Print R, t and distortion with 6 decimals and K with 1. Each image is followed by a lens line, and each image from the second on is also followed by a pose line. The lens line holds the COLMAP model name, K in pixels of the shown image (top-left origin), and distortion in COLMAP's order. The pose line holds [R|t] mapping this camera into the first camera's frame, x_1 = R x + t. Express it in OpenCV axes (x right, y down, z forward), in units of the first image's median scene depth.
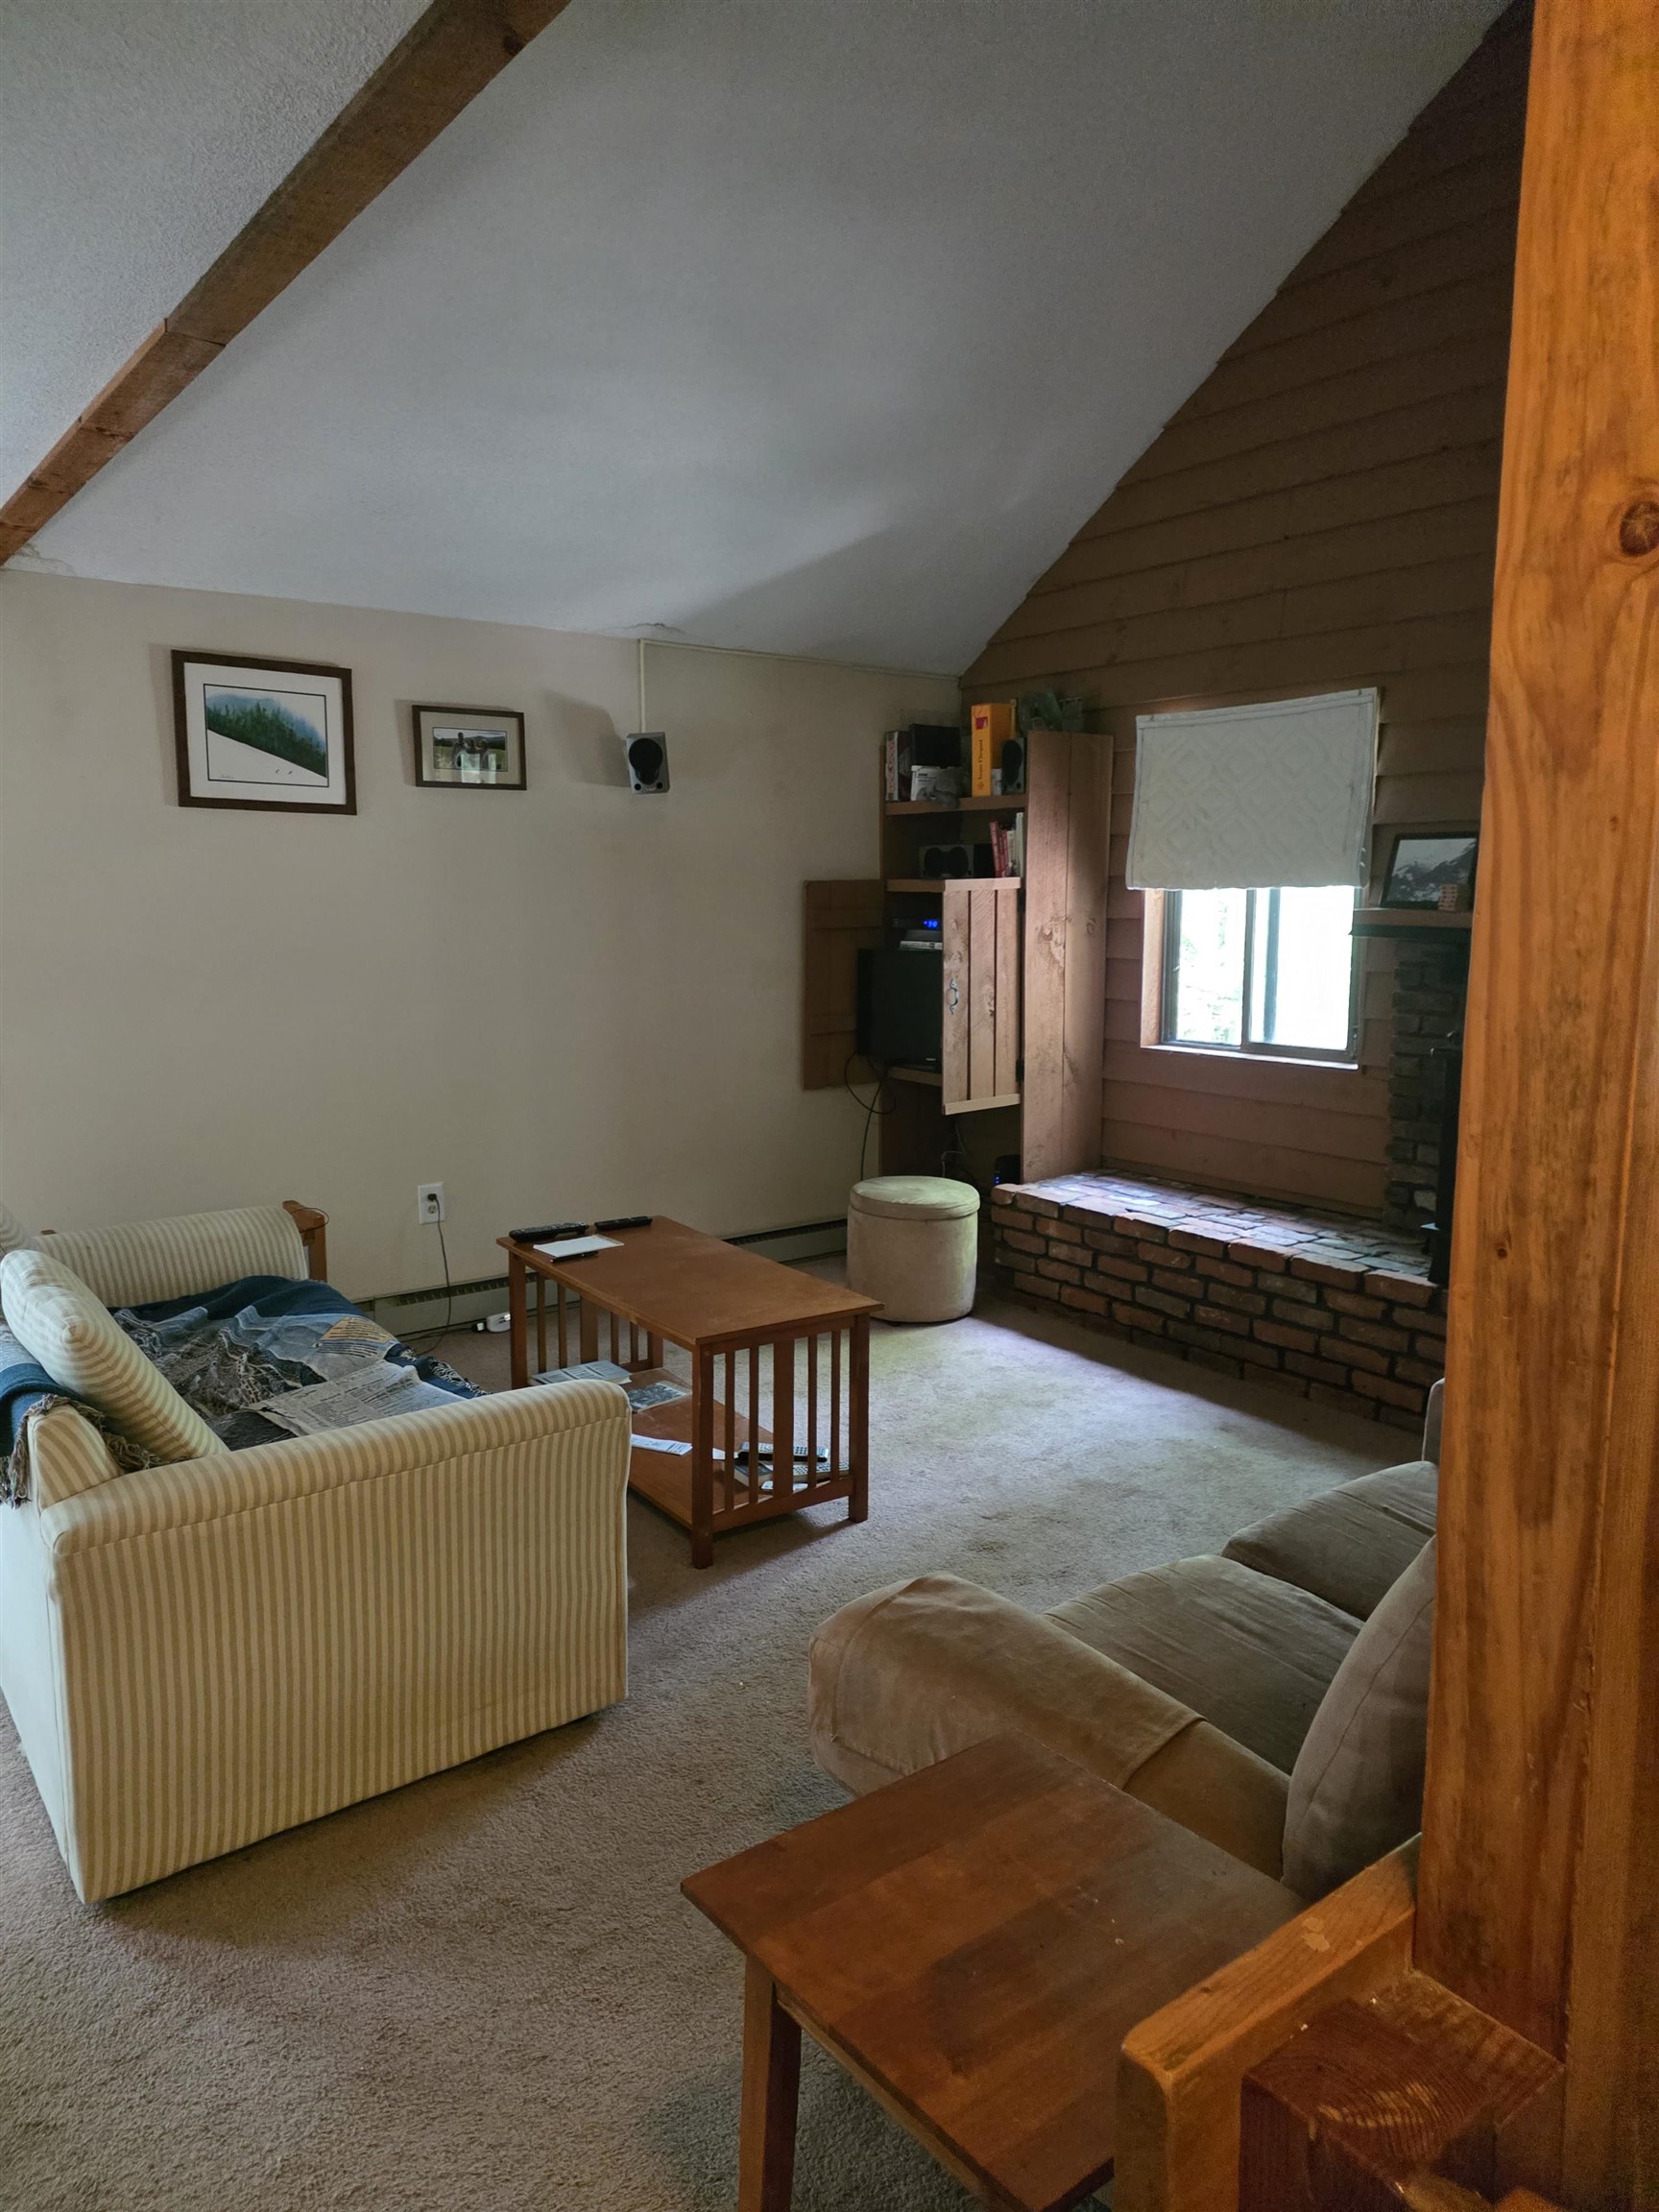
lens RADIAL K [[1448.9, 0, 829.5], [0, 1448.9, 1106.0], [0, 0, 1]] dist [0.005390, -0.002620]
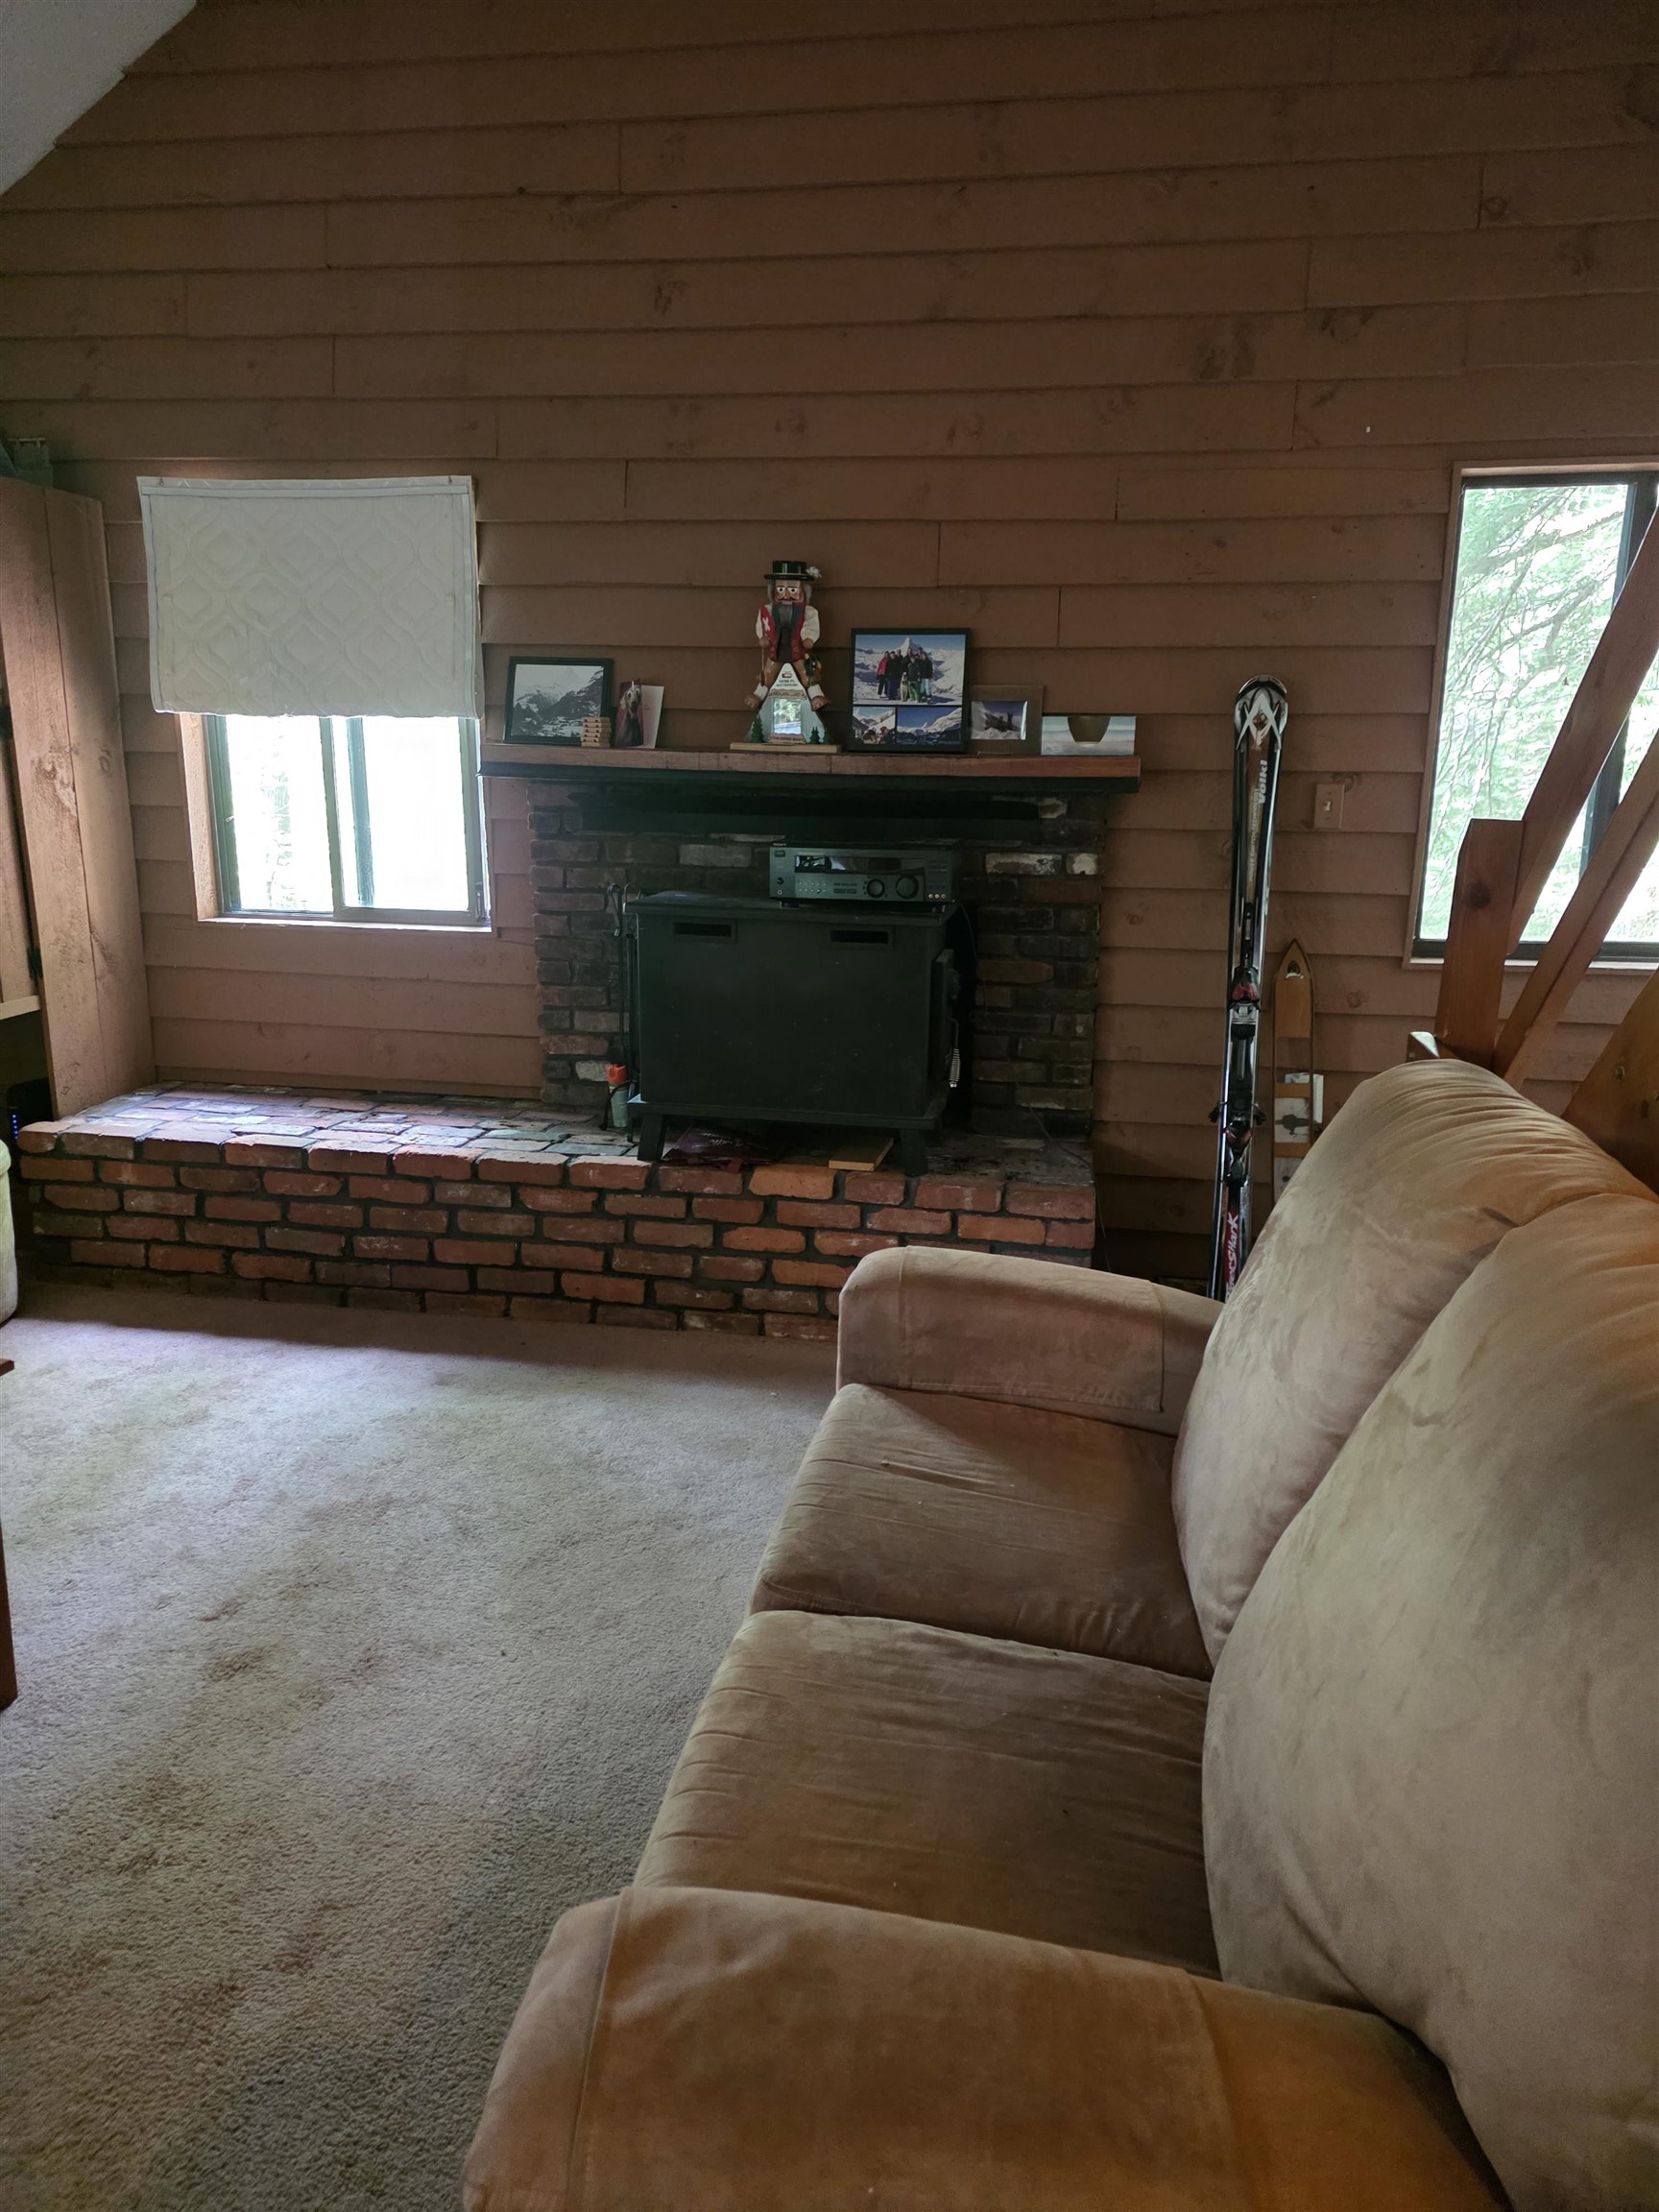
lens RADIAL K [[1407.5, 0, 835.1], [0, 1407.5, 1076.6], [0, 0, 1]] dist [0.074436, -0.089693]
pose [[0.718652, -0.132961, 0.682540, -0.081572], [0.081964, 0.990904, 0.106731, -0.013347], [-0.690522, -0.020759, 0.723013, 0.242489]]
